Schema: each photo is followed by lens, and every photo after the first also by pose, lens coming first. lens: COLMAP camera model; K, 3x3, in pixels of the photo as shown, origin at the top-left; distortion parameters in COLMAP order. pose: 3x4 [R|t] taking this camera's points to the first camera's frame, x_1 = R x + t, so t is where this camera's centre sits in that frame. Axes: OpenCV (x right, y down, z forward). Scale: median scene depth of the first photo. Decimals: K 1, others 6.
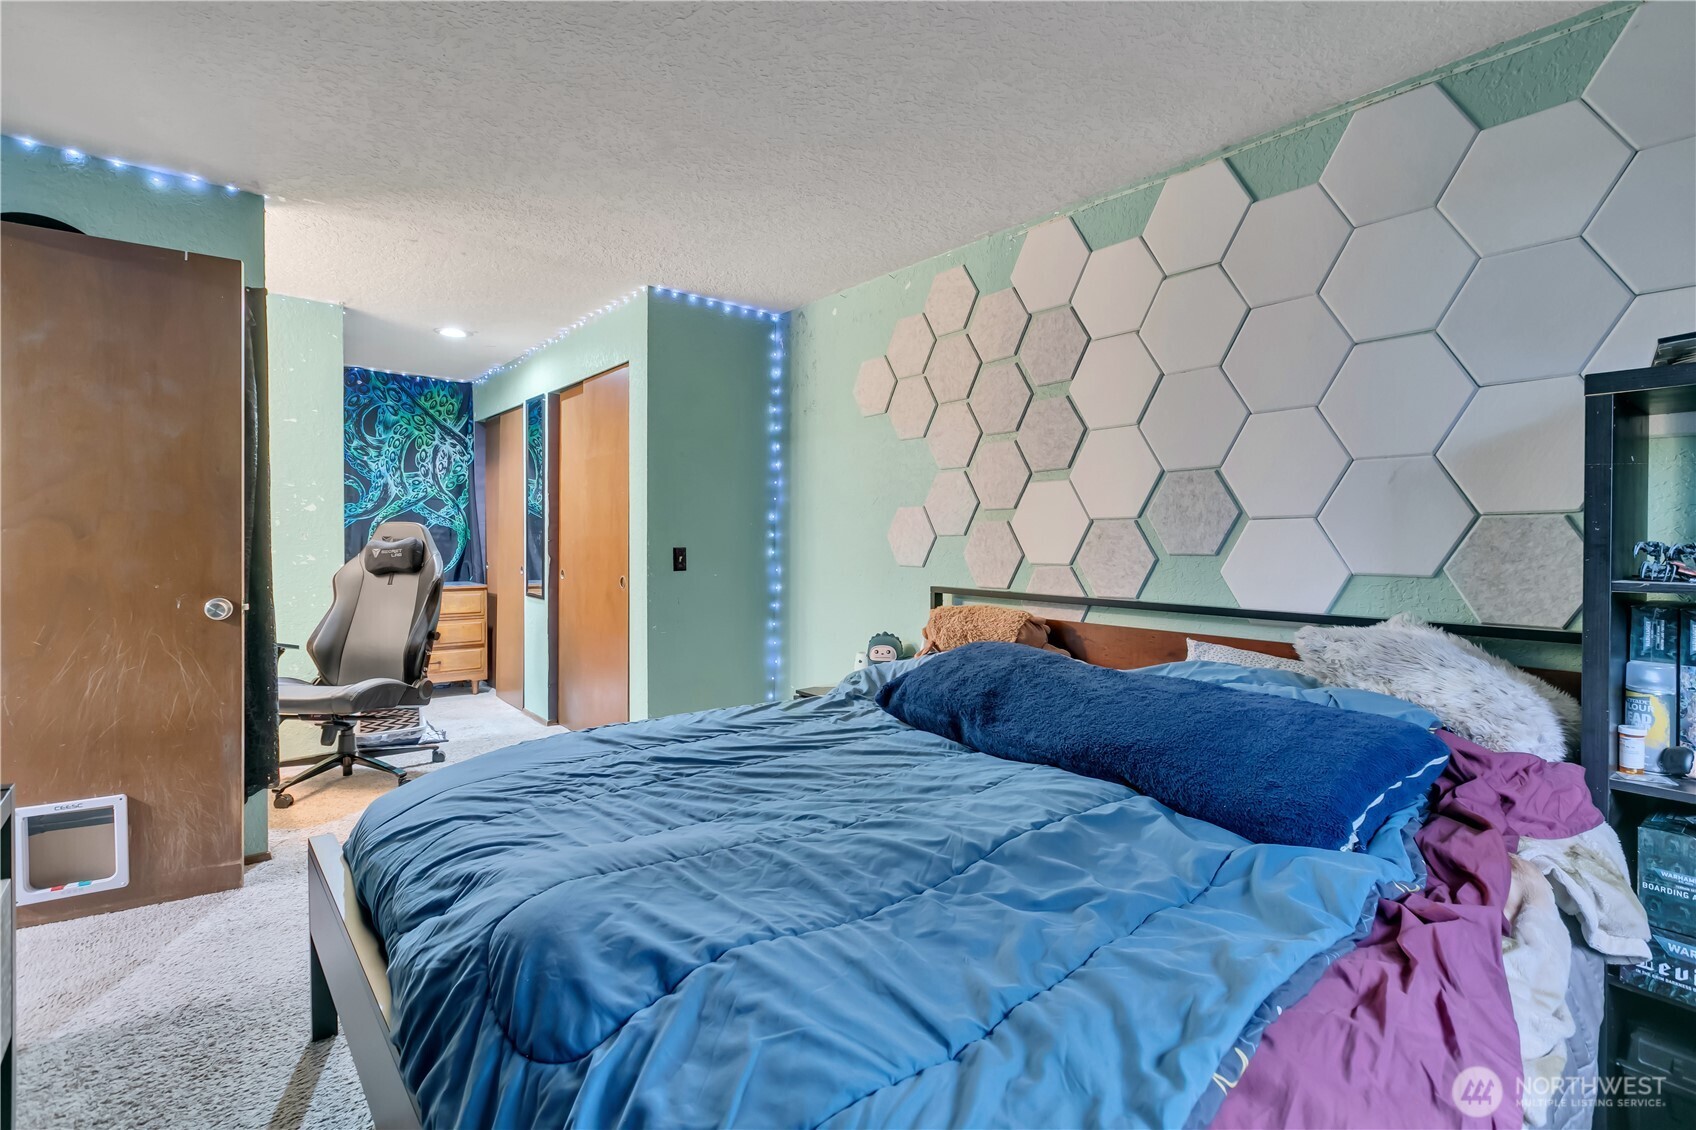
lens RADIAL K [[794.1, 0, 848.0], [0, 794.1, 565.0], [0, 0, 1]] dist [0.000312, 0.000126]
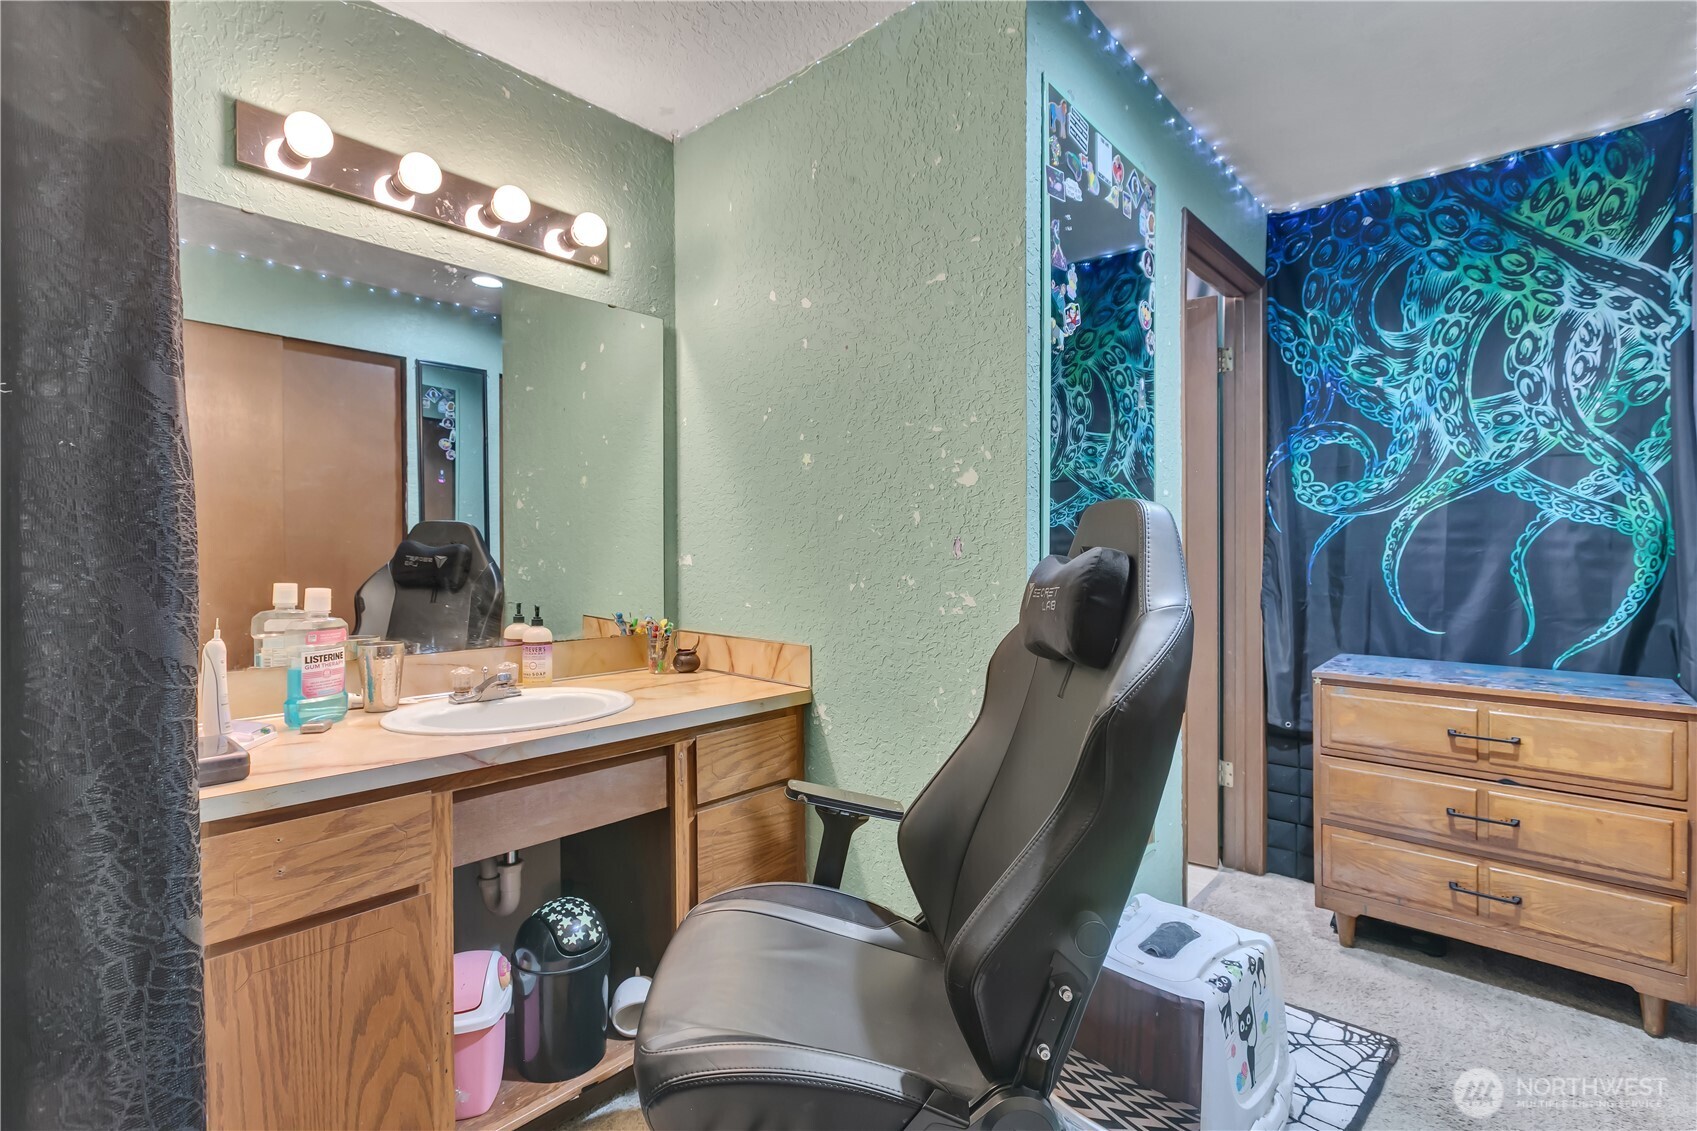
lens RADIAL K [[777.5, 0, 844.4], [0, 777.5, 558.2], [0, 0, 1]] dist [-0.011474, 0.000081]
pose [[0.139876, 0.003116, -0.990164, -0.204185], [-0.035999, 0.999350, -0.001940, -0.019974], [0.989514, 0.035916, 0.139897, 0.625165]]
